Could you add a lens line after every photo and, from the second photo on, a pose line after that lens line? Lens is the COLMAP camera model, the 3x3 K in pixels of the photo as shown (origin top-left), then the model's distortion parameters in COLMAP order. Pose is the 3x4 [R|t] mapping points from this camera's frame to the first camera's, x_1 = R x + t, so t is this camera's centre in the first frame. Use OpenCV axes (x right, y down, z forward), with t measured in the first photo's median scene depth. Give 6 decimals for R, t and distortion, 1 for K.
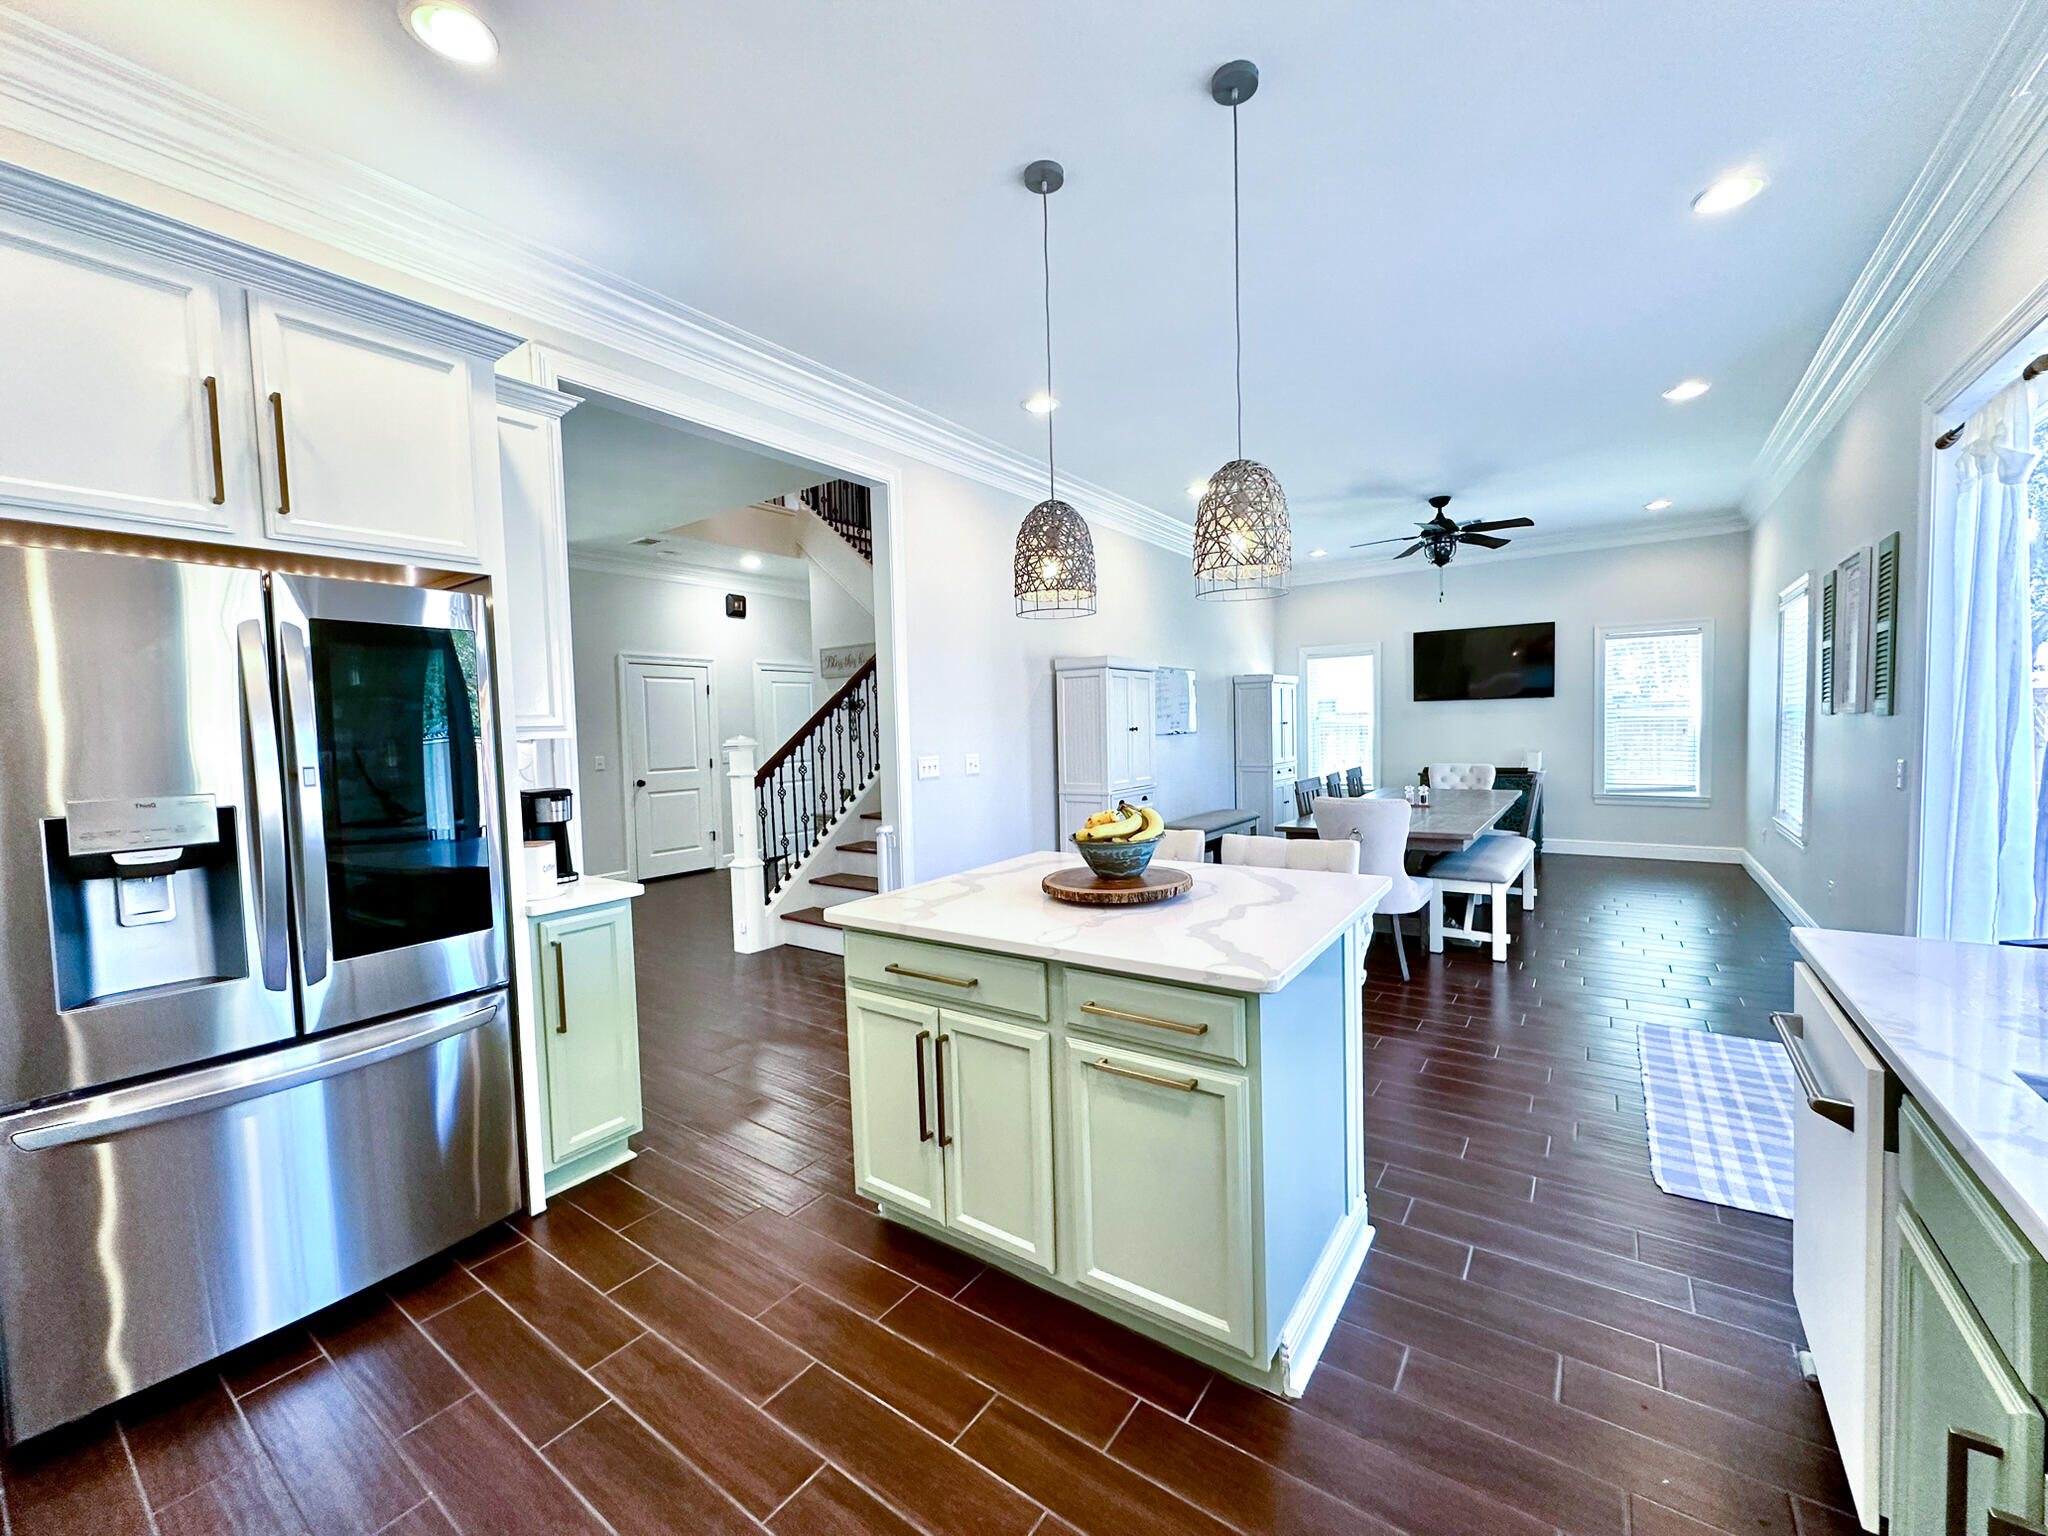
lens RADIAL K [[816.5, 0, 1022.7], [0, 816.5, 765.4], [0, 0, 1]] dist [-0.002354, -0.000254]
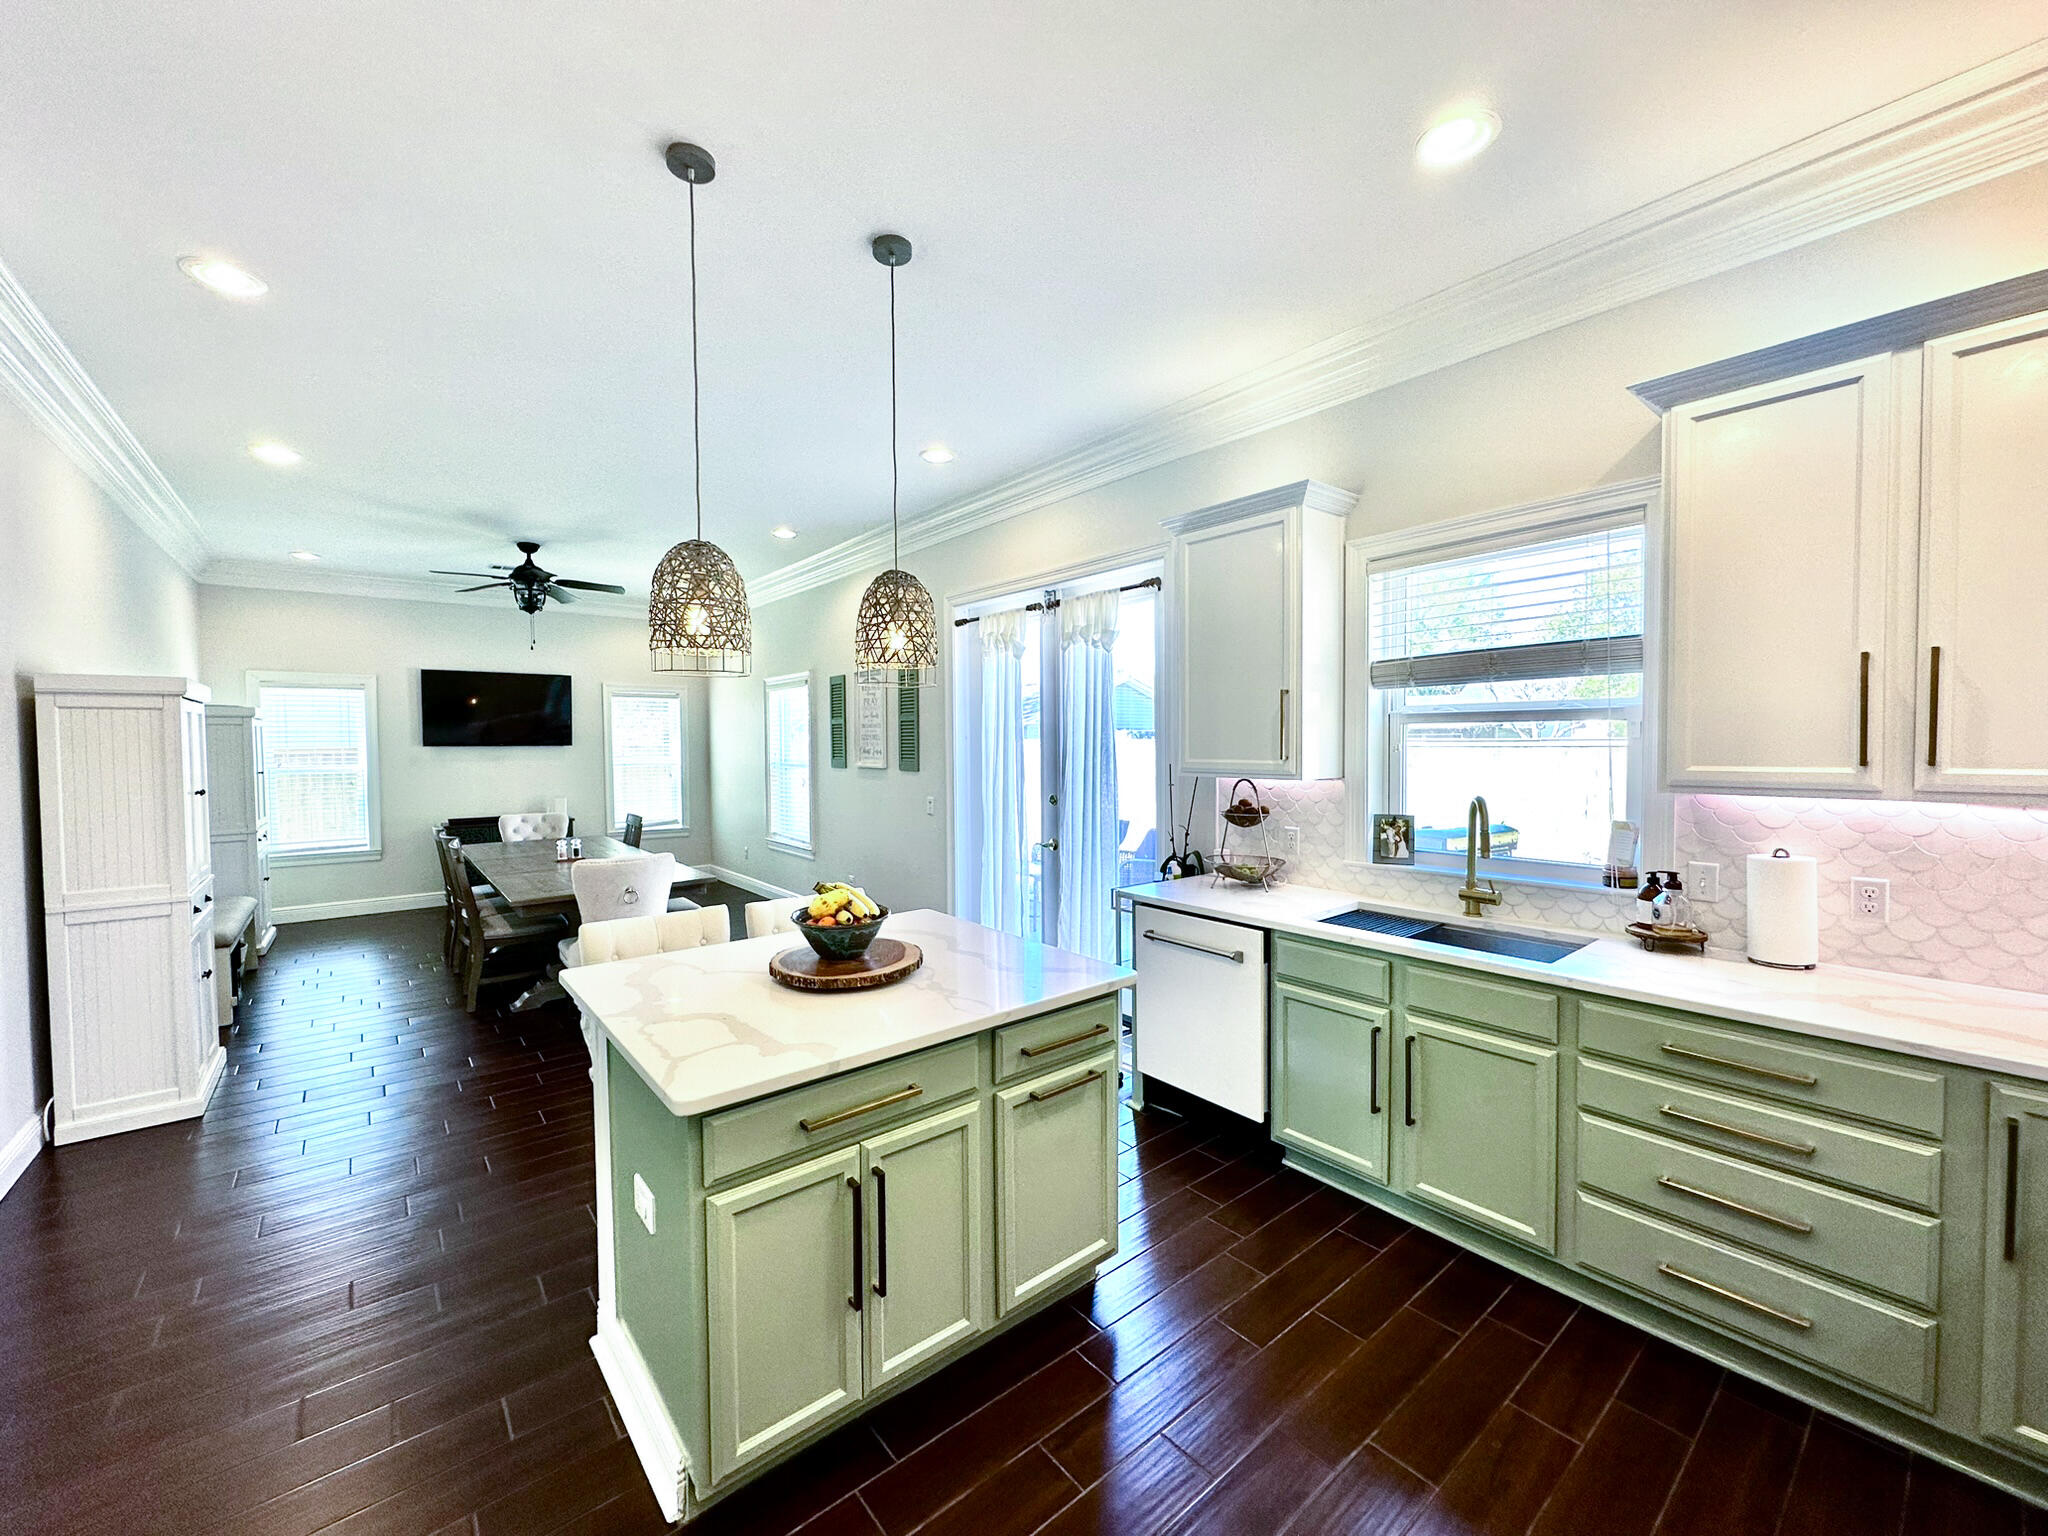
lens RADIAL K [[816.5, 0, 1022.8], [0, 816.5, 766.6], [0, 0, 1]] dist [-0.002354, -0.000254]
pose [[0.263417, -0.006894, 0.964658, -0.278451], [0.047040, 0.998877, -0.005706, -0.027504], [-0.963535, 0.046880, 0.263445, 0.184203]]
